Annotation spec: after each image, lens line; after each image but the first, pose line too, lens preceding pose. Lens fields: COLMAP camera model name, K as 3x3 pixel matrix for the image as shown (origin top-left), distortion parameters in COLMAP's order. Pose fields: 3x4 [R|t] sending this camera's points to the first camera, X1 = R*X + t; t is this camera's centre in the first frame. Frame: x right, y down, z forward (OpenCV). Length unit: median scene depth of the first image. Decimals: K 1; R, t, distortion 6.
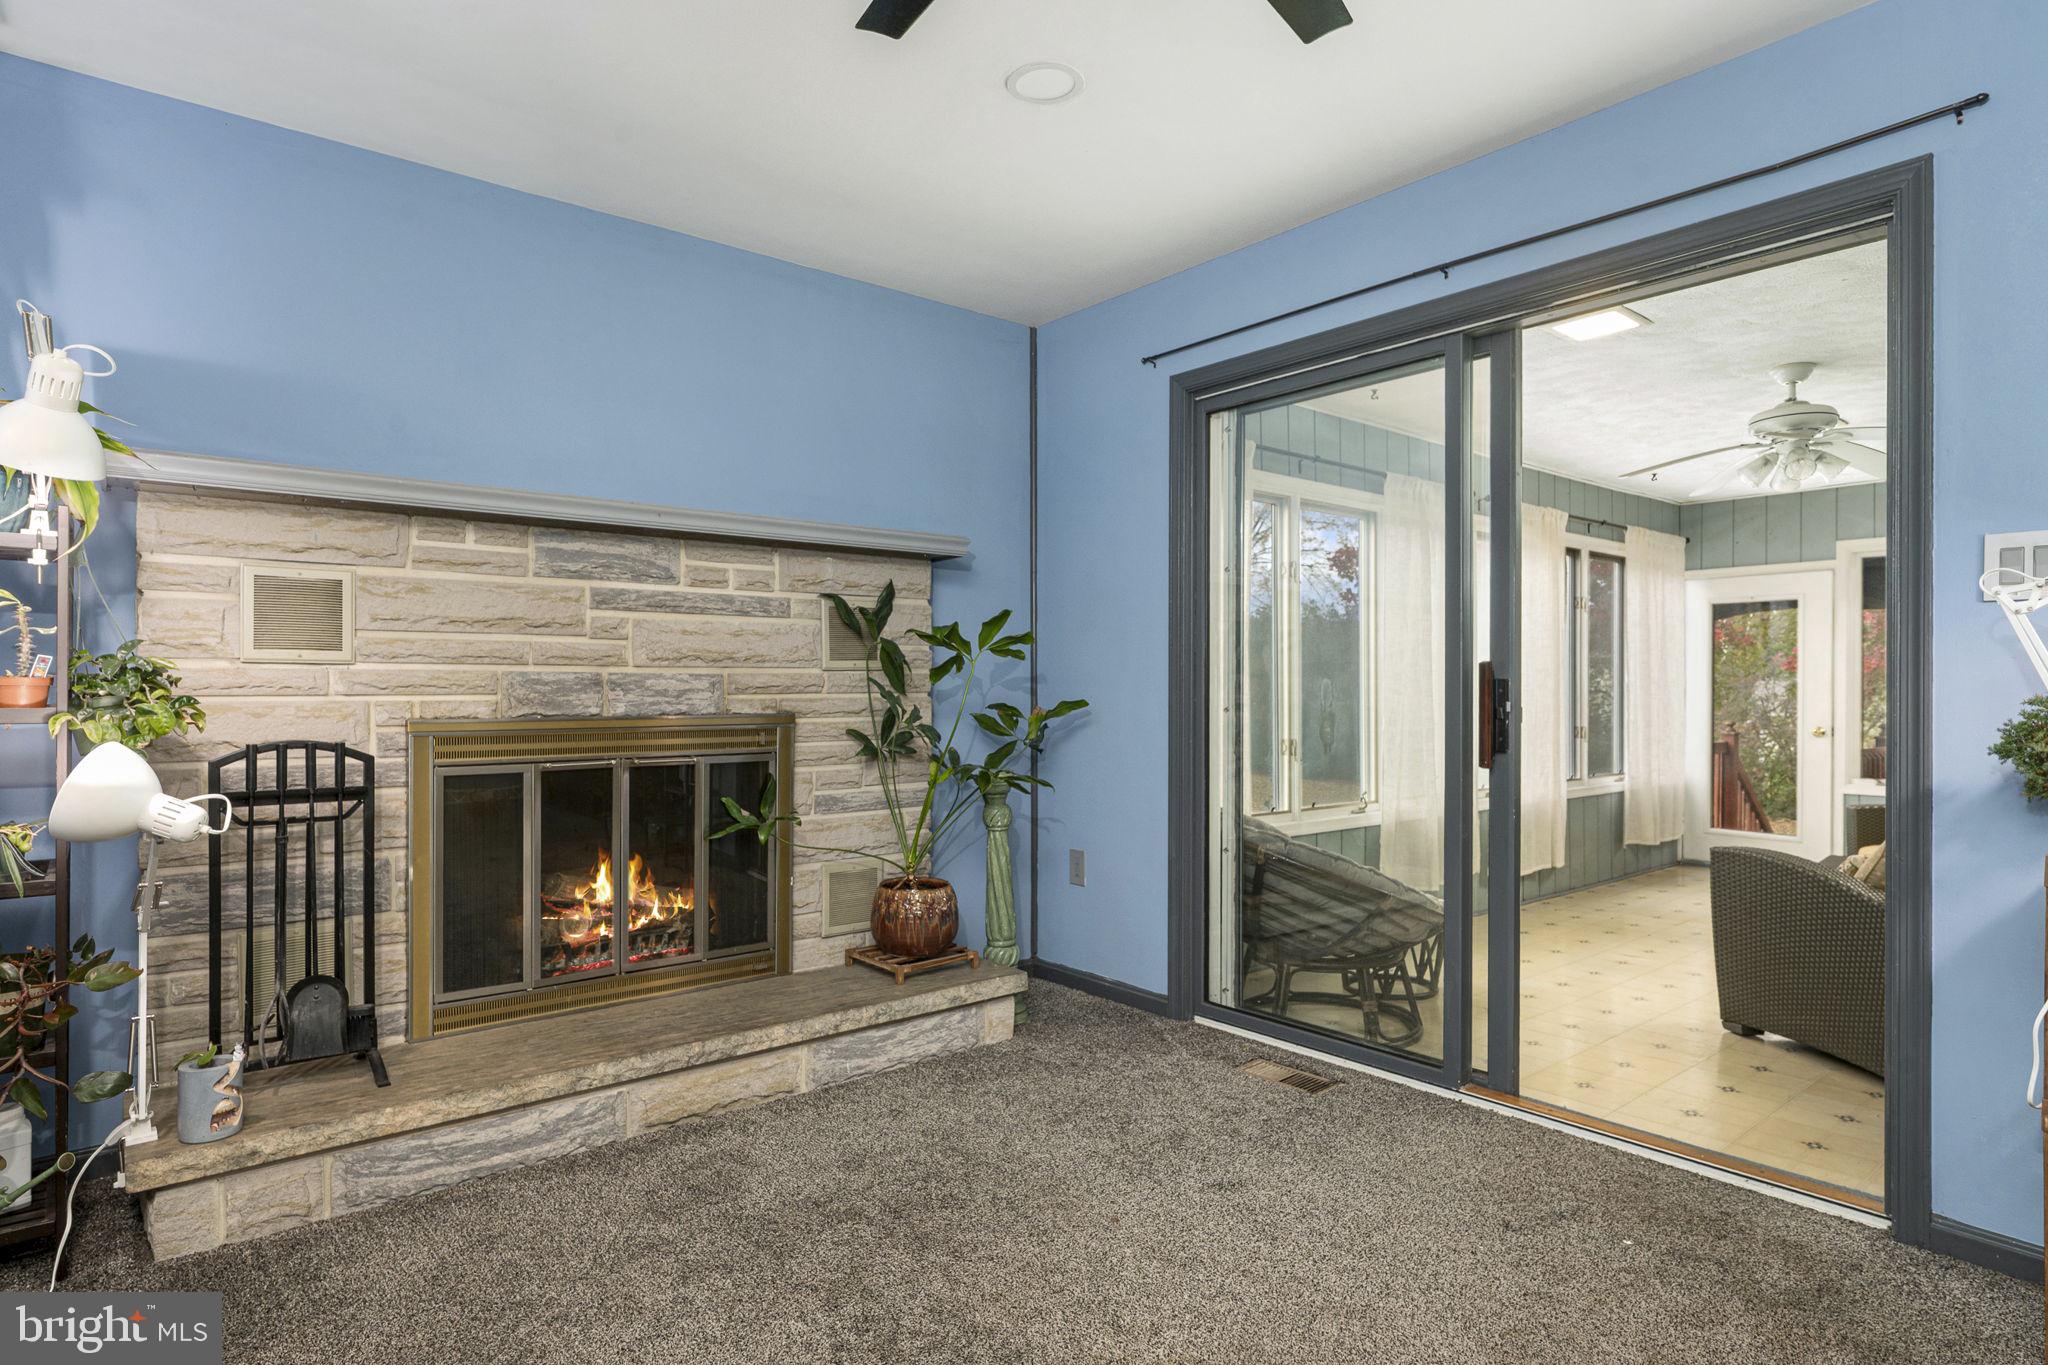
lens RADIAL K [[960.6, 0, 1024.0], [0, 960.6, 682.5], [0, 0, 1]] dist [0.001757, 0.000571]
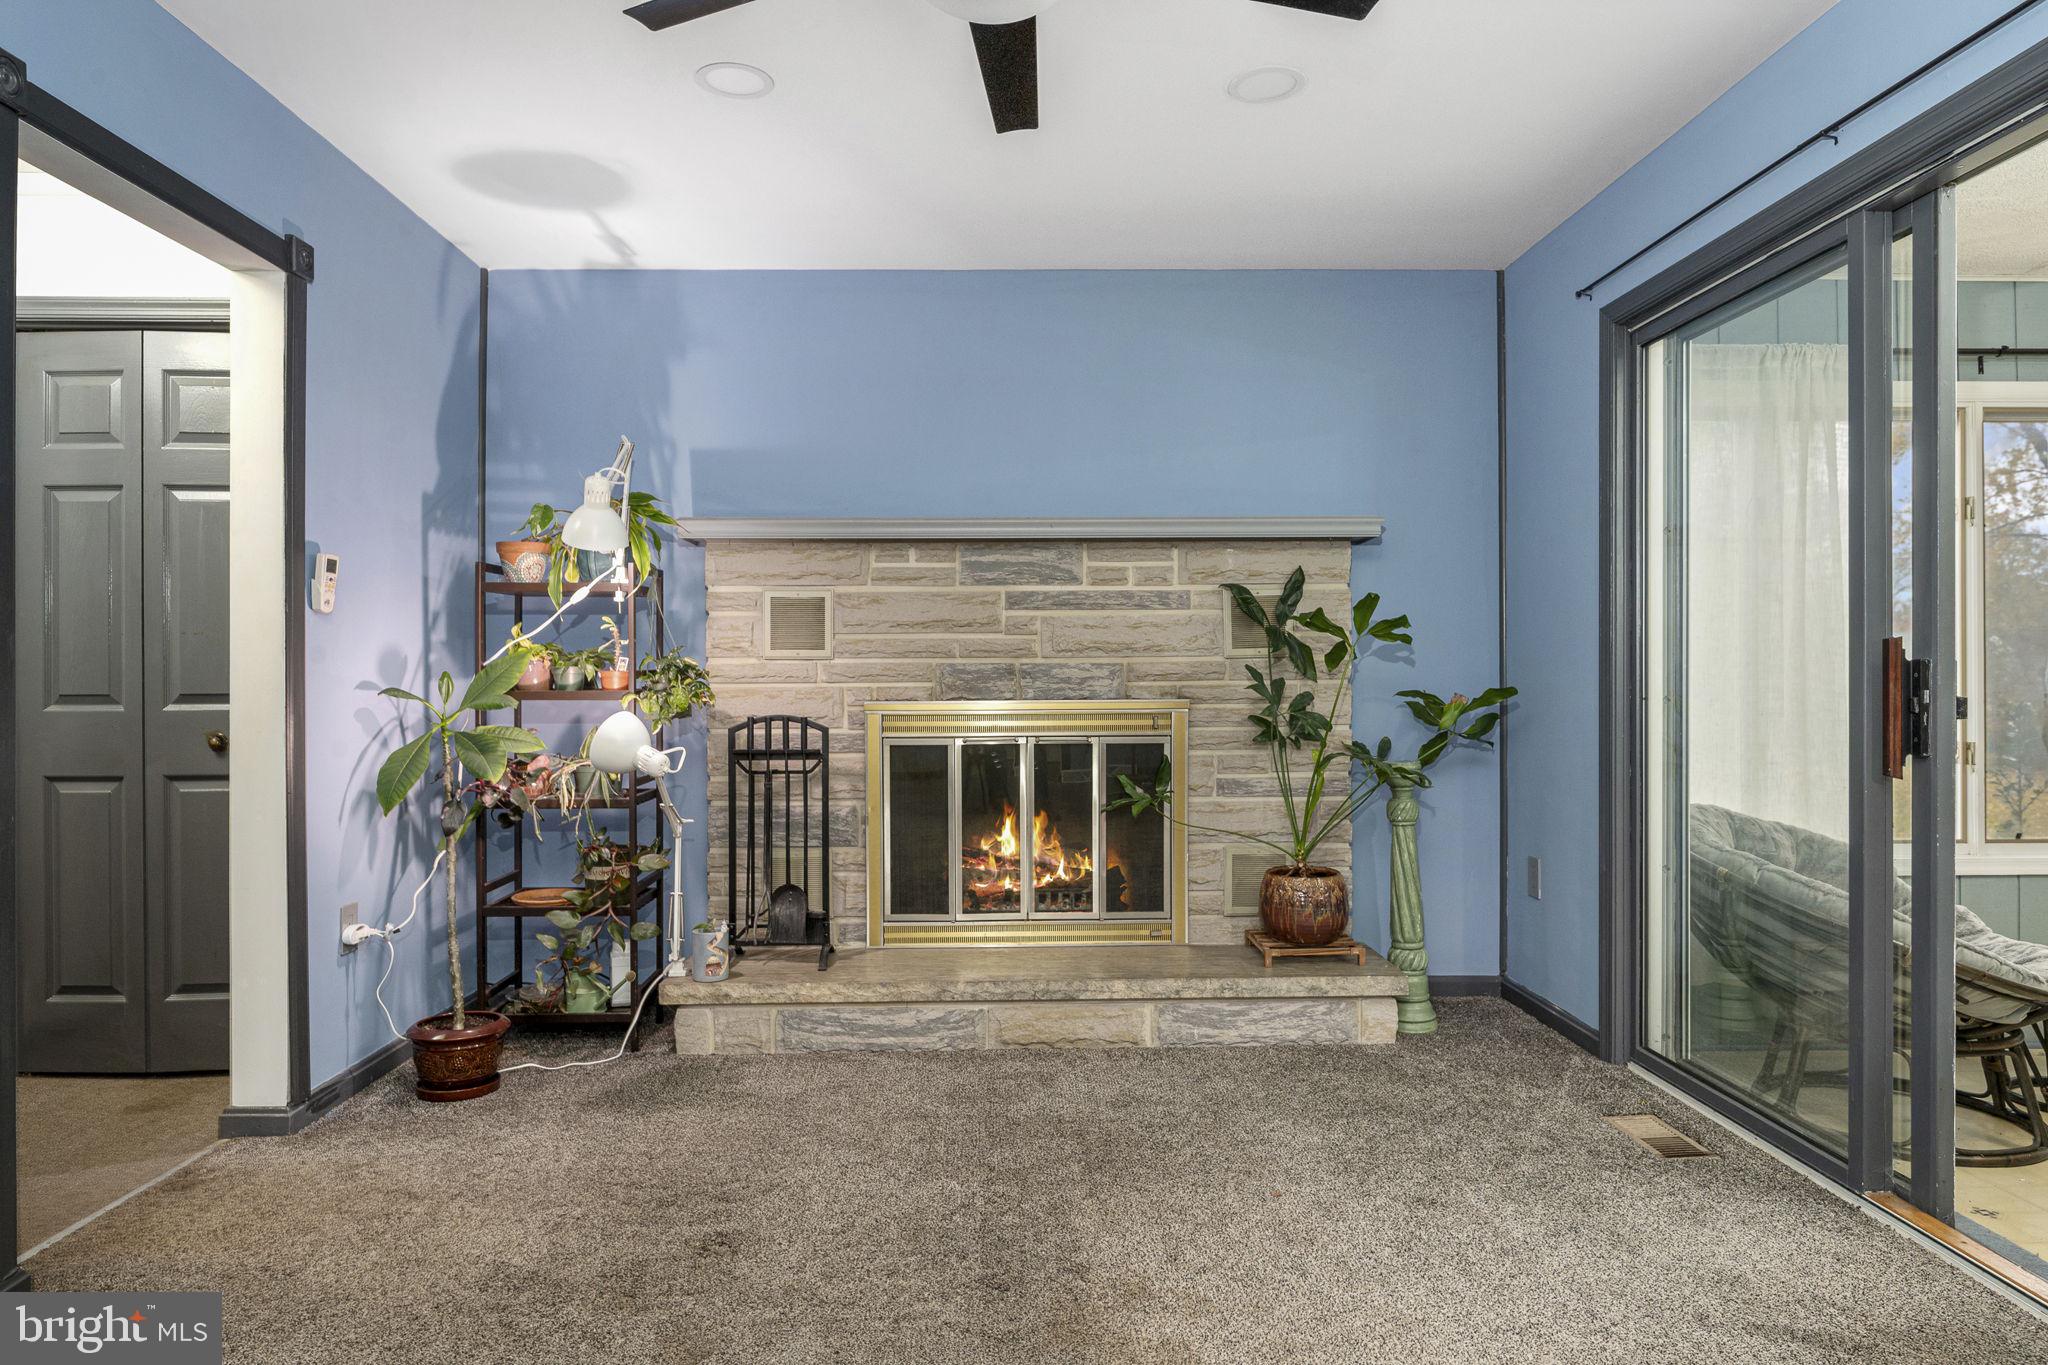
lens RADIAL K [[977.8, 0, 1023.2], [0, 977.8, 673.1], [0, 0, 1]] dist [0.001135, -0.000160]
pose [[0.848587, -0.005944, -0.529023, 0.224731], [0.008114, 0.999966, 0.001779, -0.000269], [0.528994, -0.005802, 0.848606, -0.013077]]
